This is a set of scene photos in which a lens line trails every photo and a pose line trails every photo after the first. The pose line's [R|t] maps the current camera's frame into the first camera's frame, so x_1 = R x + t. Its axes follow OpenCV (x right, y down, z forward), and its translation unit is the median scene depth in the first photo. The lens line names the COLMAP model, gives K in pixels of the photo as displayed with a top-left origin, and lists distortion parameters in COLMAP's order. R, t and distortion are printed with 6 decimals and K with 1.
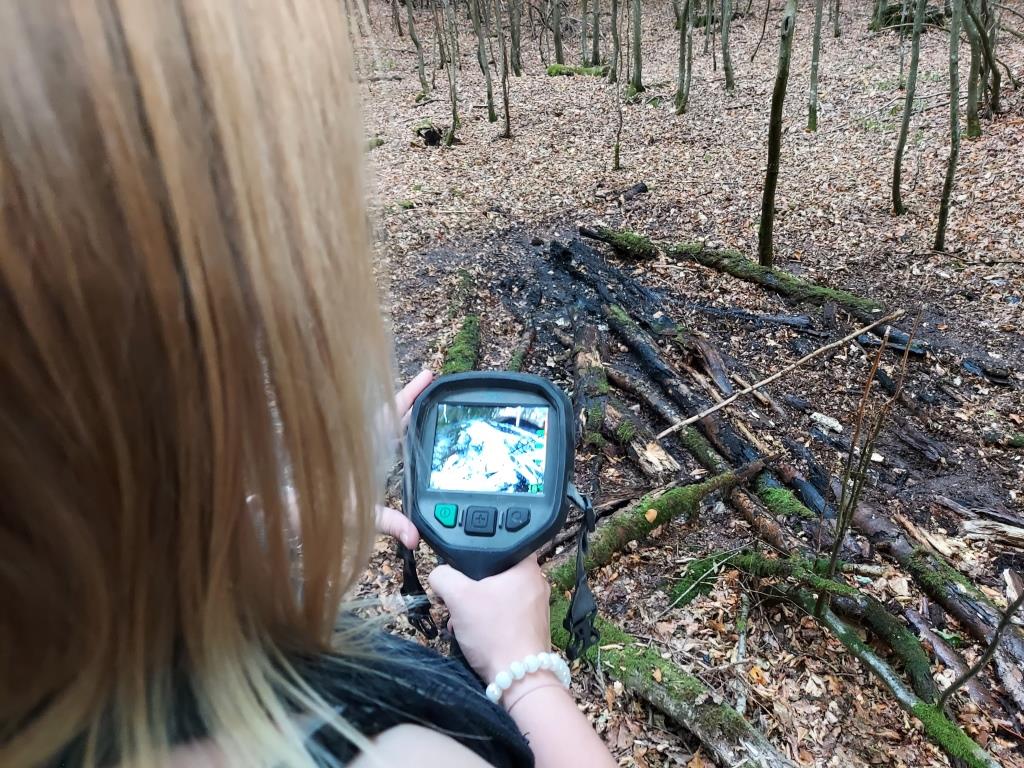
lens RADIAL K [[731.8, 0, 512.2], [0, 731.8, 385.0], [0, 0, 1]] dist [0.055242, -0.029043]
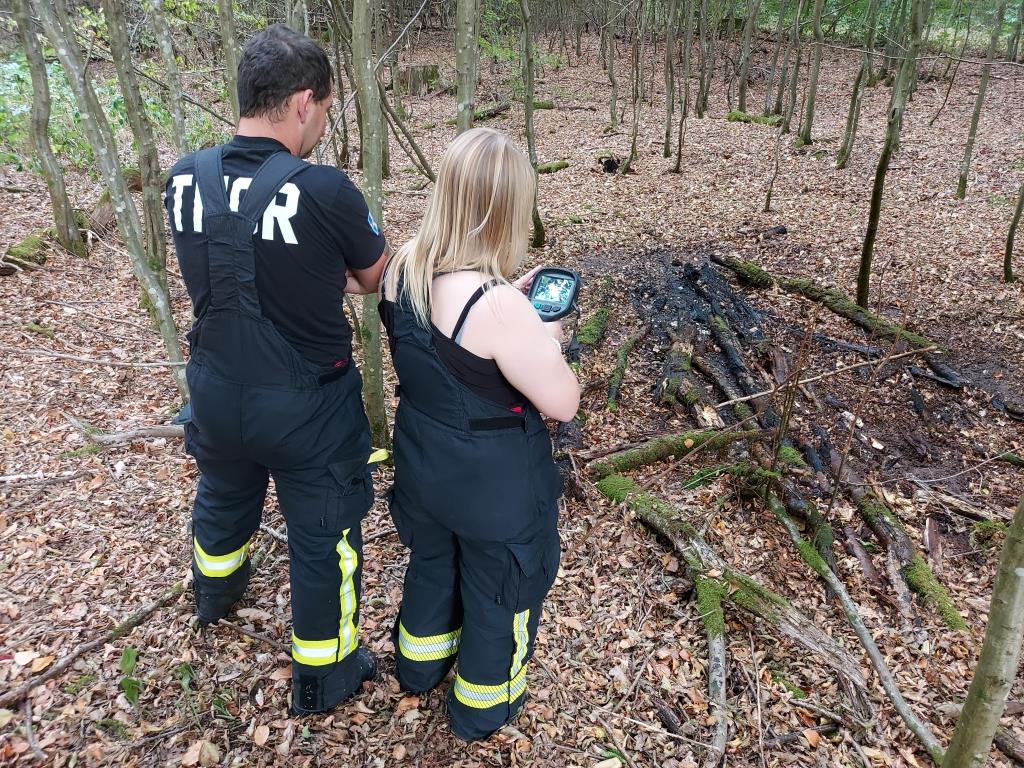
lens RADIAL K [[731.8, 0, 512.4], [0, 731.8, 383.5], [0, 0, 1]] dist [0.055242, -0.029043]
pose [[0.964455, 0.169554, -0.202676, 0.065143], [-0.174889, 0.984551, -0.008578, 0.069553], [0.198090, 0.043718, 0.979208, -0.273090]]
